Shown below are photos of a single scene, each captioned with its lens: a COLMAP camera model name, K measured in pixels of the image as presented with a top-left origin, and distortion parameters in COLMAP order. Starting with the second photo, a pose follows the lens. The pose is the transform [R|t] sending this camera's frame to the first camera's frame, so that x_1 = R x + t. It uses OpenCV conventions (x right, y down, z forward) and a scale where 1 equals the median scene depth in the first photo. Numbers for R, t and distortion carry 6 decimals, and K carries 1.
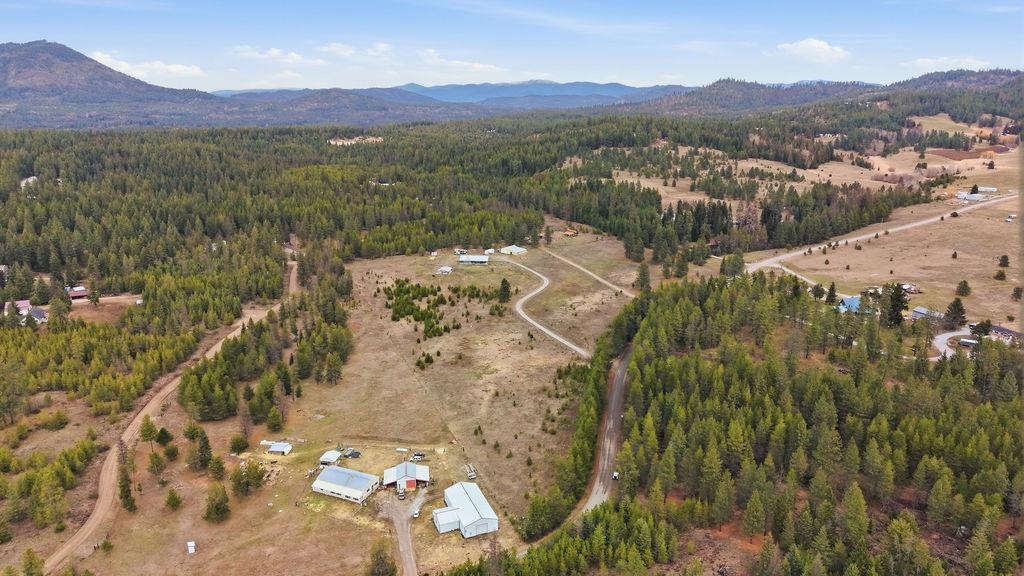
lens RADIAL K [[686.4, 0, 511.8], [0, 686.4, 288.4], [0, 0, 1]] dist [0.039936, -0.026883]
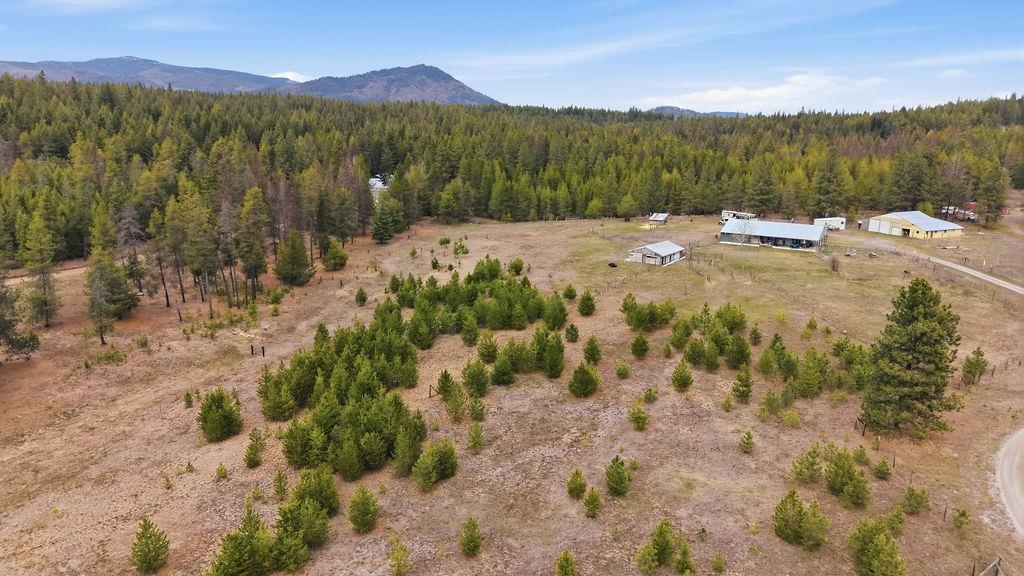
lens RADIAL K [[686.4, 0, 510.6], [0, 686.4, 287.7], [0, 0, 1]] dist [0.039936, -0.026883]
pose [[0.889196, 0.113973, -0.443104, -0.022074], [-0.132450, 0.991130, -0.010859, 0.000426], [0.437936, 0.068345, 0.896404, 0.771499]]
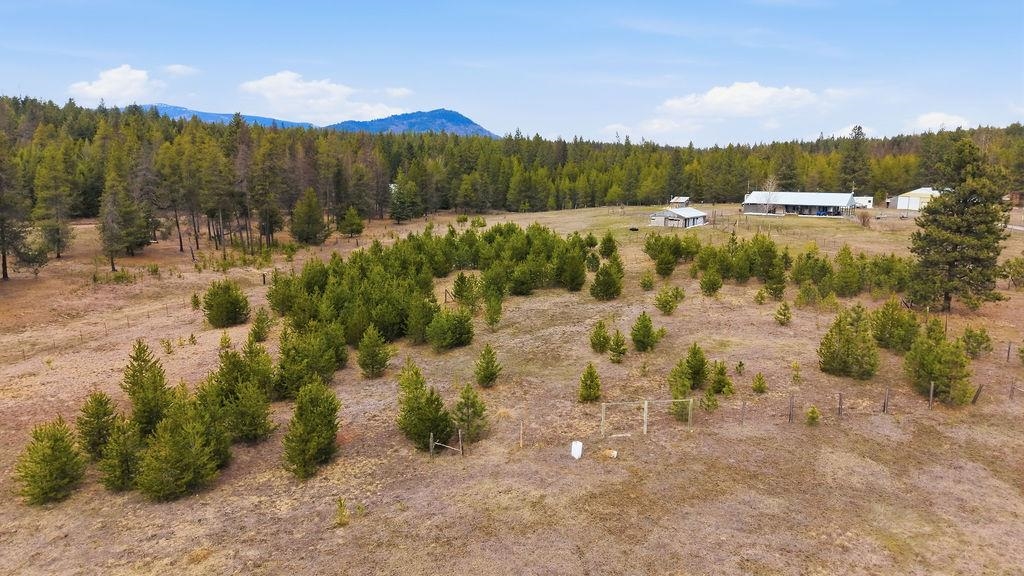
lens RADIAL K [[686.4, 0, 511.0], [0, 686.4, 286.0], [0, 0, 1]] dist [0.039936, -0.026883]
pose [[0.877315, 0.084591, -0.472401, -0.021921], [-0.133010, 0.988641, -0.069985, 0.035301], [0.461115, 0.124233, 0.878601, 0.781396]]
